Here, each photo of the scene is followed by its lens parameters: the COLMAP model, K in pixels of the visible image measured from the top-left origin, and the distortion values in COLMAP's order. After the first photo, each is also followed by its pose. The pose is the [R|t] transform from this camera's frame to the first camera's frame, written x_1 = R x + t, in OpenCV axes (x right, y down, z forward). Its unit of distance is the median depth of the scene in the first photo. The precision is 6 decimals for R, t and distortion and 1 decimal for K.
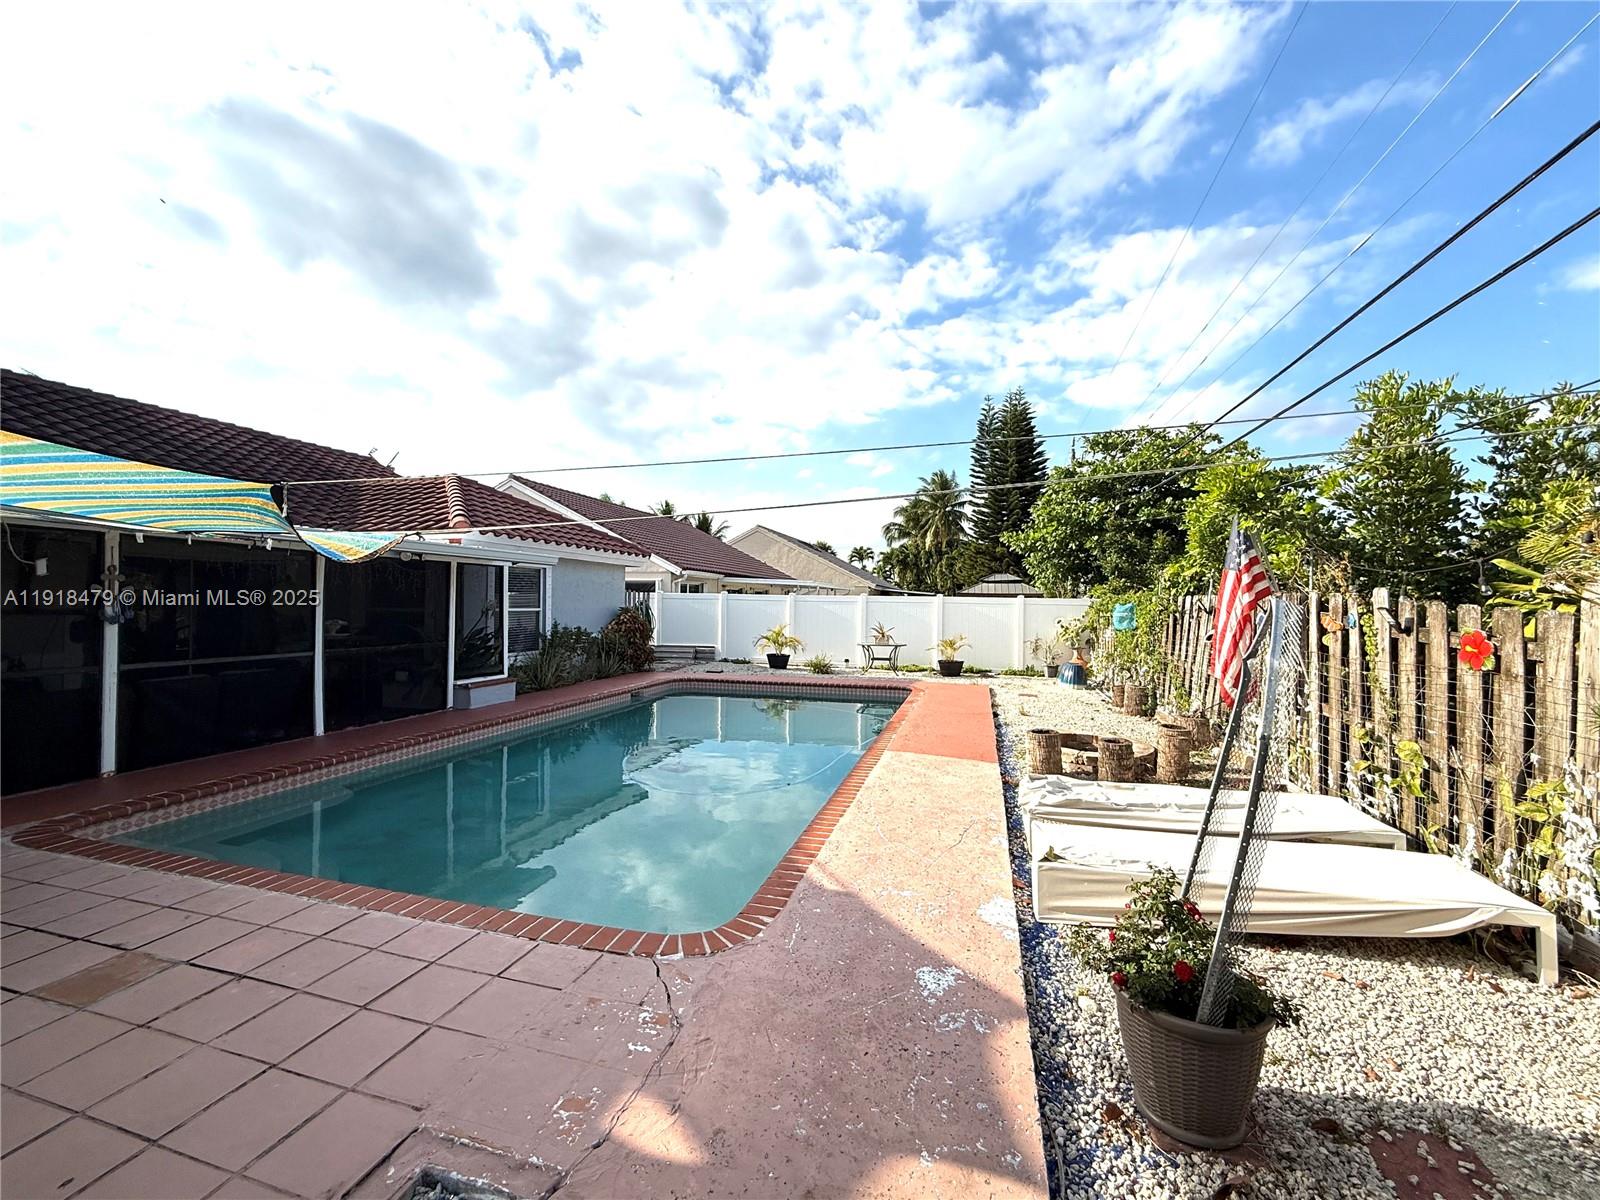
lens RADIAL K [[625.6, 0, 802.8], [0, 625.6, 598.5], [0, 0, 1]] dist [-0.000122, -0.000003]
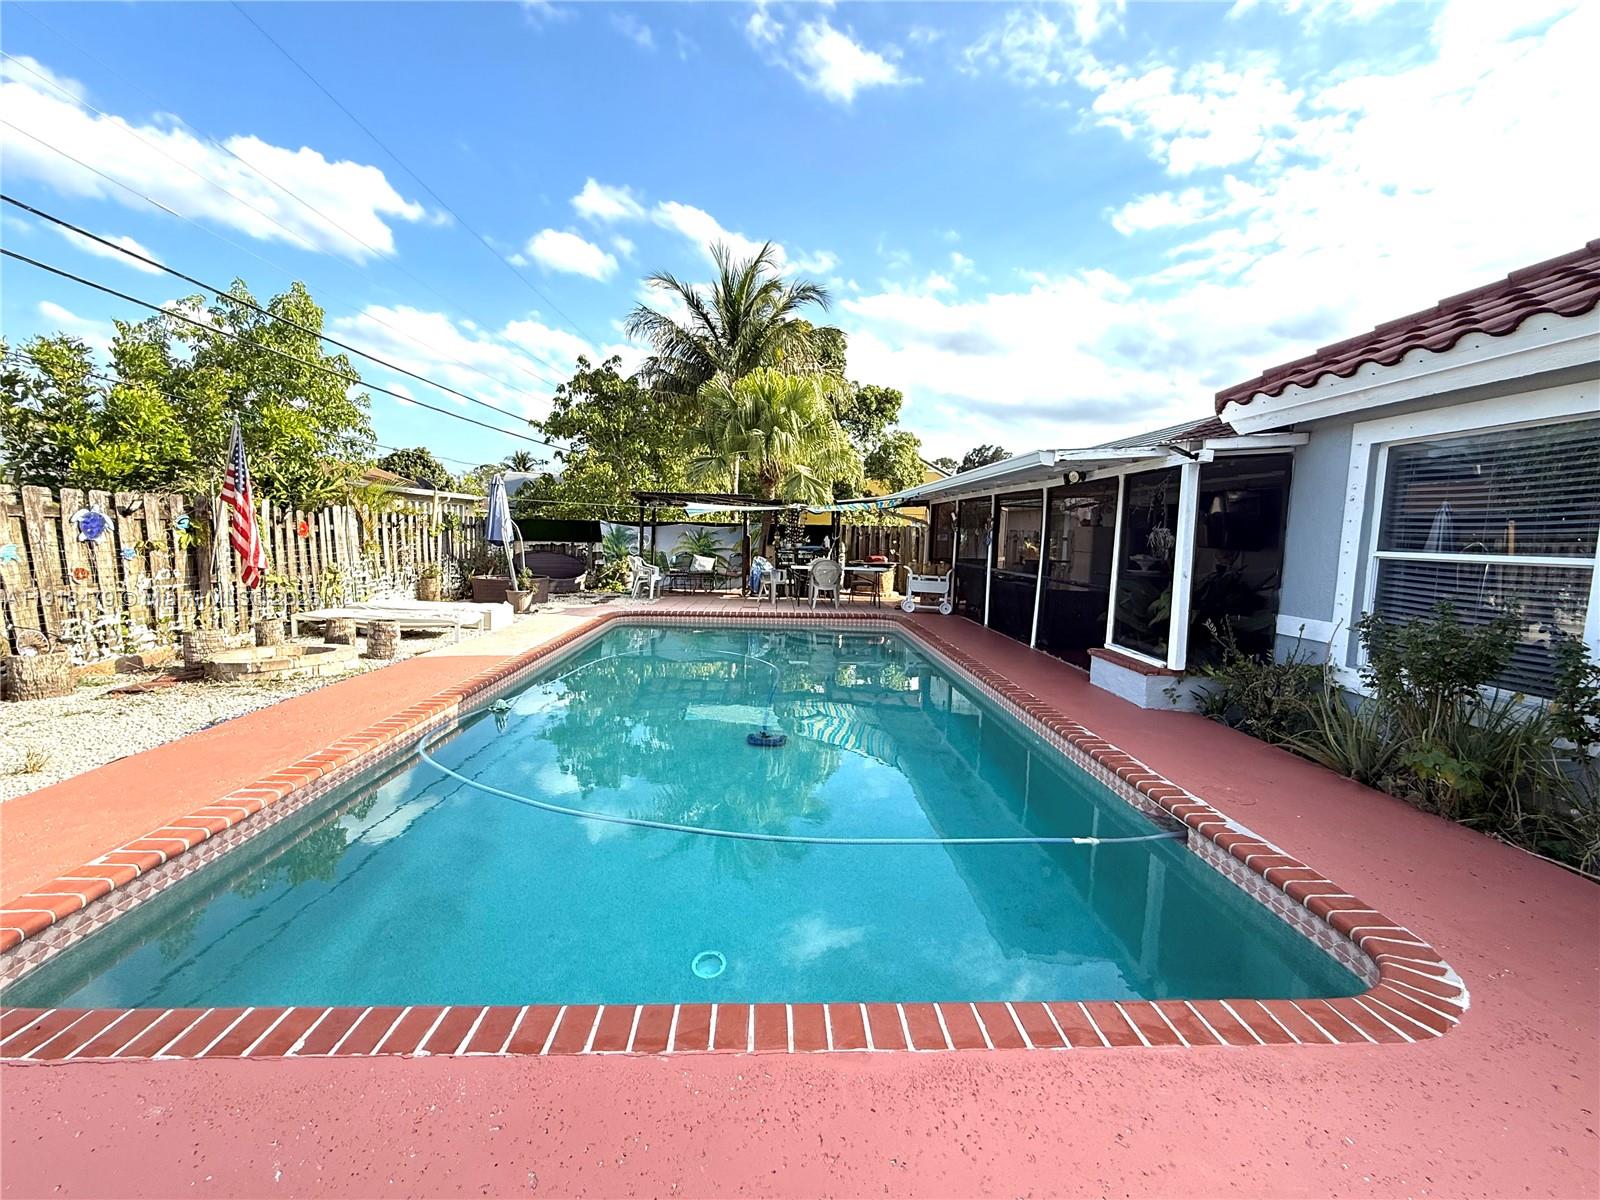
lens RADIAL K [[625.6, 0, 801.0], [0, 625.6, 601.8], [0, 0, 1]] dist [-0.000122, -0.000003]
pose [[-0.949034, 0.001240, -0.315170, 0.020243], [-0.032025, 0.994437, 0.100345, 0.052412], [0.313541, 0.105324, -0.943715, 3.631181]]
